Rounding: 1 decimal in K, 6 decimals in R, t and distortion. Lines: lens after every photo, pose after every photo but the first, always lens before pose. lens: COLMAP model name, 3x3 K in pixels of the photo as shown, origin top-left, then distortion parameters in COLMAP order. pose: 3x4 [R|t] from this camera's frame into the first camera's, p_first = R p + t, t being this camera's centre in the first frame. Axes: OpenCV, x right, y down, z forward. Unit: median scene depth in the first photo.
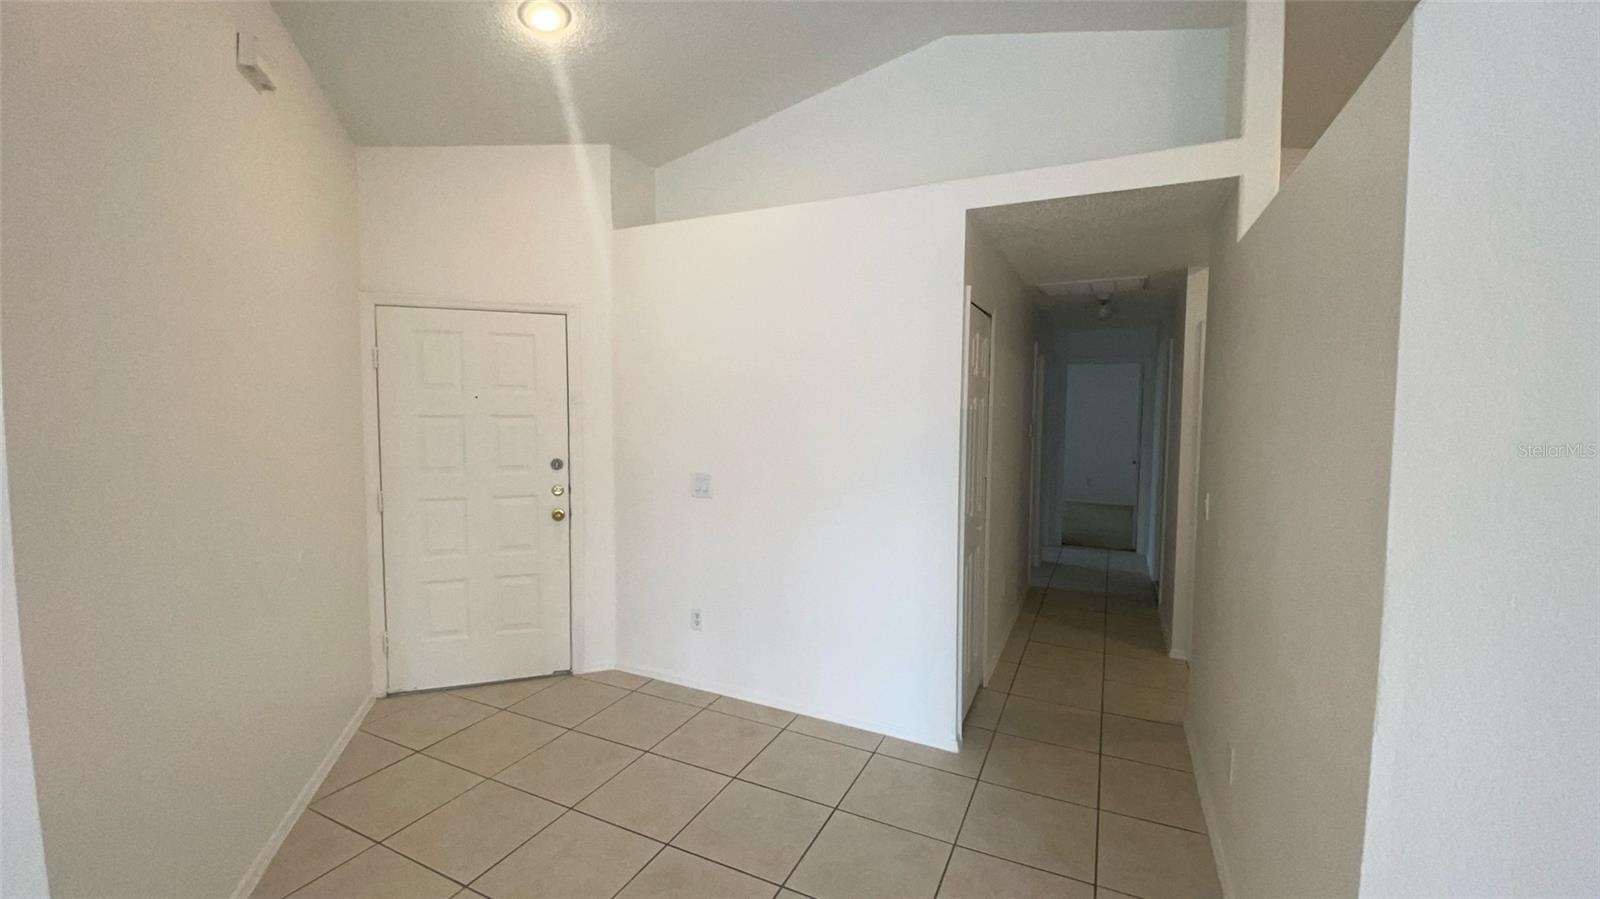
lens RADIAL K [[646.5, 0, 793.6], [0, 646.5, 447.4], [0, 0, 1]] dist [0.022193, -0.022077]
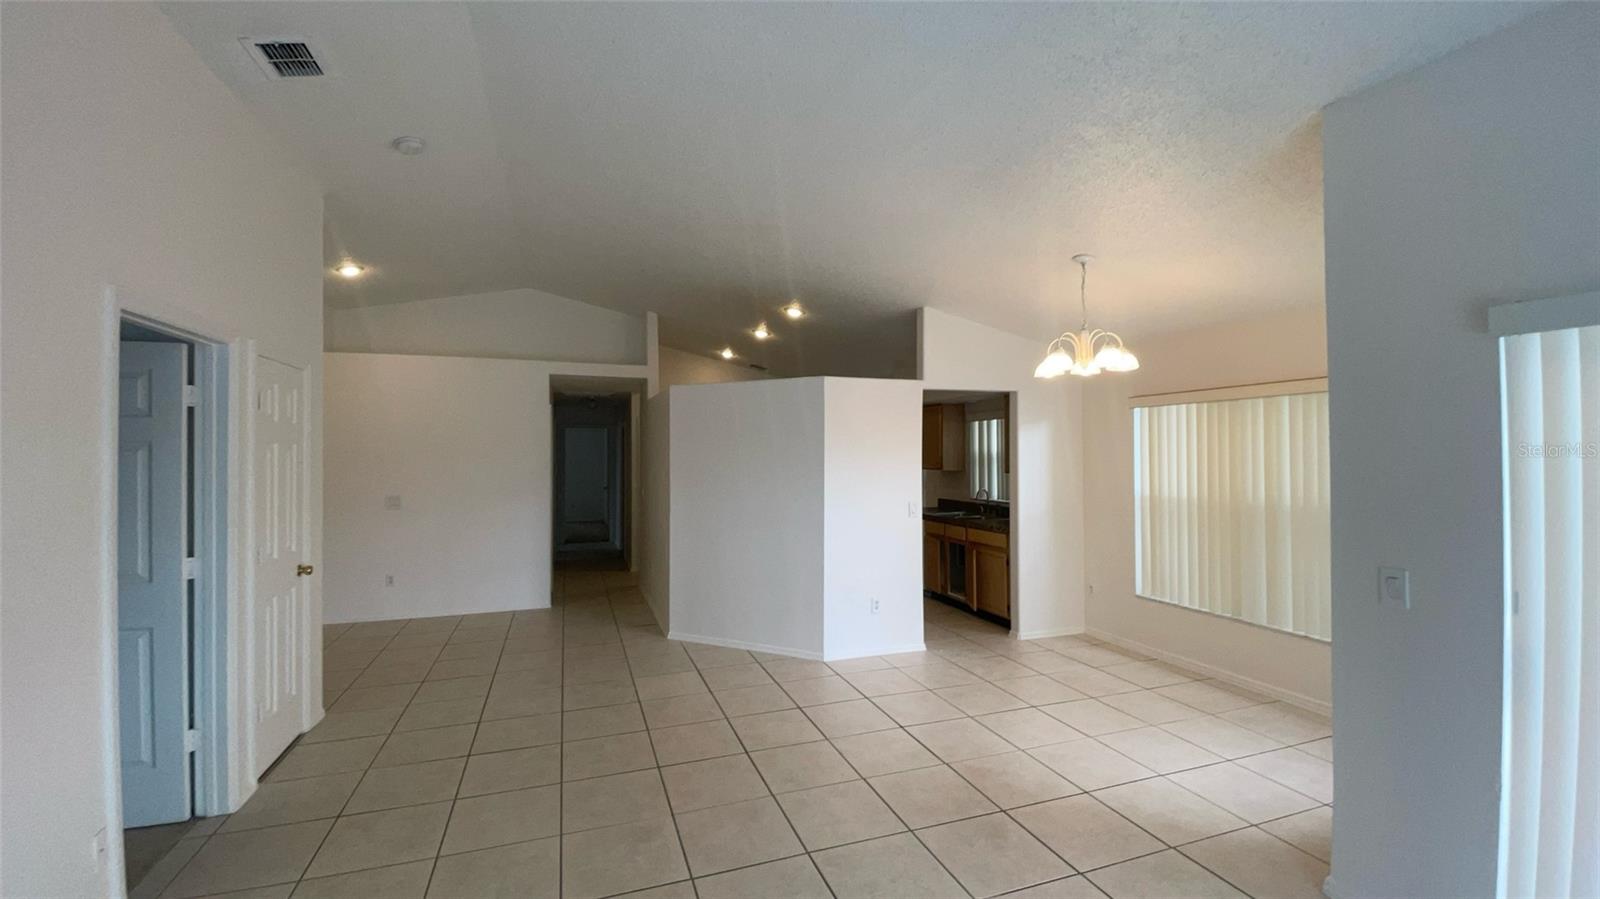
lens RADIAL K [[646.5, 0, 793.6], [0, 646.5, 447.4], [0, 0, 1]] dist [0.022193, -0.022077]
pose [[0.703556, -0.001207, 0.710639, -0.627934], [0.049358, 0.997667, -0.047172, 0.045003], [-0.708924, 0.068264, 0.701974, -1.016934]]
